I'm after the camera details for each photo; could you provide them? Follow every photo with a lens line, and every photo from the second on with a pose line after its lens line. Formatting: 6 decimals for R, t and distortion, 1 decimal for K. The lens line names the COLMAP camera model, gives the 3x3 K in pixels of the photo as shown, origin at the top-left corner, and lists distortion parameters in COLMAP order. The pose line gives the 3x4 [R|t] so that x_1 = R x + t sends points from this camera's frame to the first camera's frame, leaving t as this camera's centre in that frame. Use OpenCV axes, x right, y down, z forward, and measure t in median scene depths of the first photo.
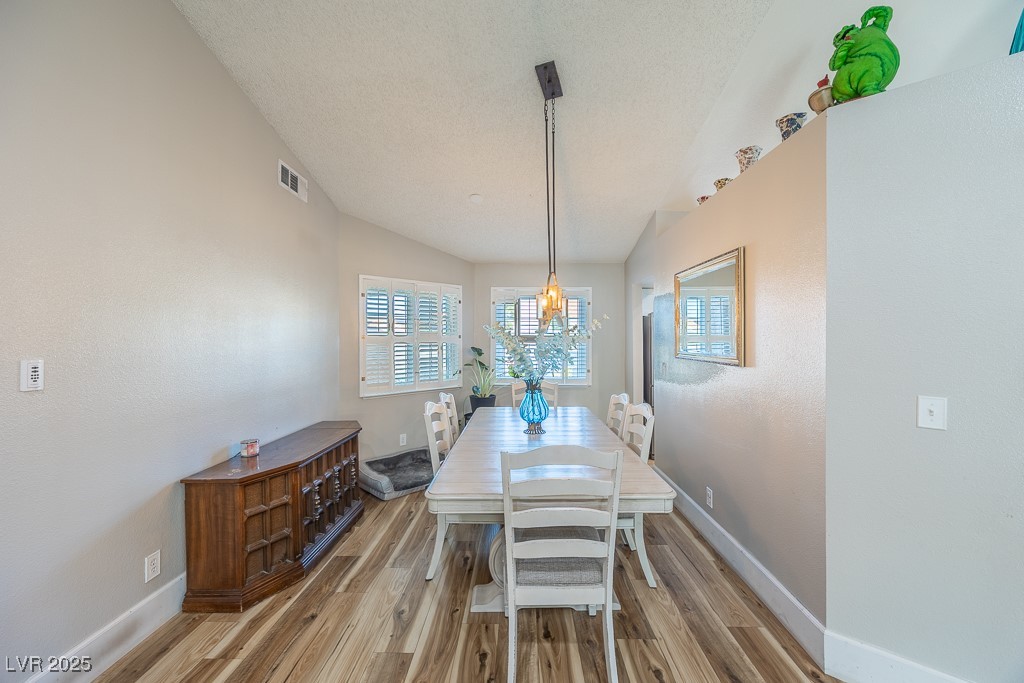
lens RADIAL K [[393.7, 0, 516.8], [0, 393.7, 342.7], [0, 0, 1]] dist [-0.000046, 0.000022]
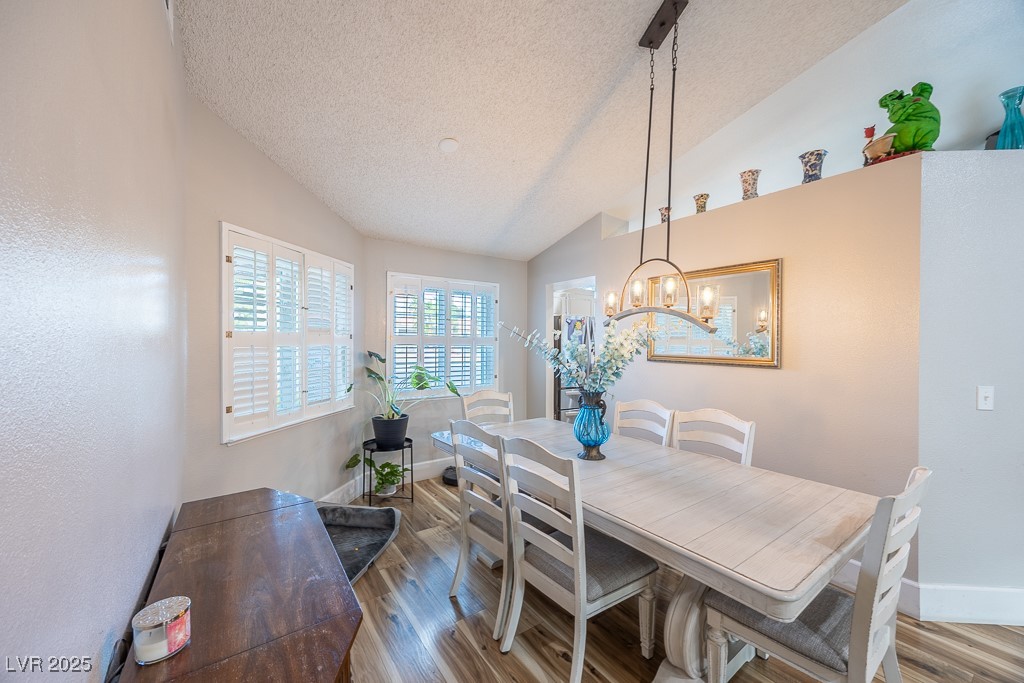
lens RADIAL K [[393.7, 0, 512.8], [0, 393.7, 346.2], [0, 0, 1]] dist [-0.000046, 0.000022]
pose [[0.813845, 0.000440, 0.581082, -0.384660], [-0.001813, 0.999997, 0.001782, 0.000237], [-0.581080, -0.002504, 0.813843, 0.308543]]
